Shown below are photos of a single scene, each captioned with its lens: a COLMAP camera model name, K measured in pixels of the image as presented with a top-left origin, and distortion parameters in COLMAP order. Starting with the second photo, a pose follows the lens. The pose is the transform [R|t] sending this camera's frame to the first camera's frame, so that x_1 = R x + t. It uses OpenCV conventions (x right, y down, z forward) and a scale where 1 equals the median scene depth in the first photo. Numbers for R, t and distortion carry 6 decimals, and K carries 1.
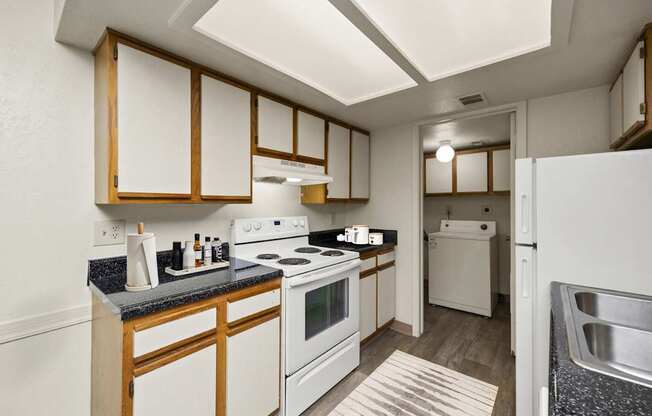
lens RADIAL K [[270.9, 0, 326.0], [0, 270.9, 208.0], [0, 0, 1]] dist [0.000034, -0.000037]
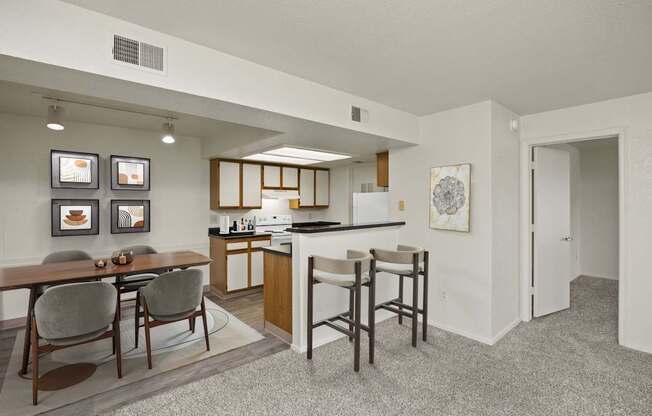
lens RADIAL K [[270.9, 0, 326.0], [0, 270.9, 208.0], [0, 0, 1]] dist [0.000034, -0.000037]
pose [[0.995302, 0.003437, -0.096754, 0.453932], [-0.003799, 0.999986, -0.003561, -0.015183], [0.096740, 0.003912, 0.995302, -1.157899]]
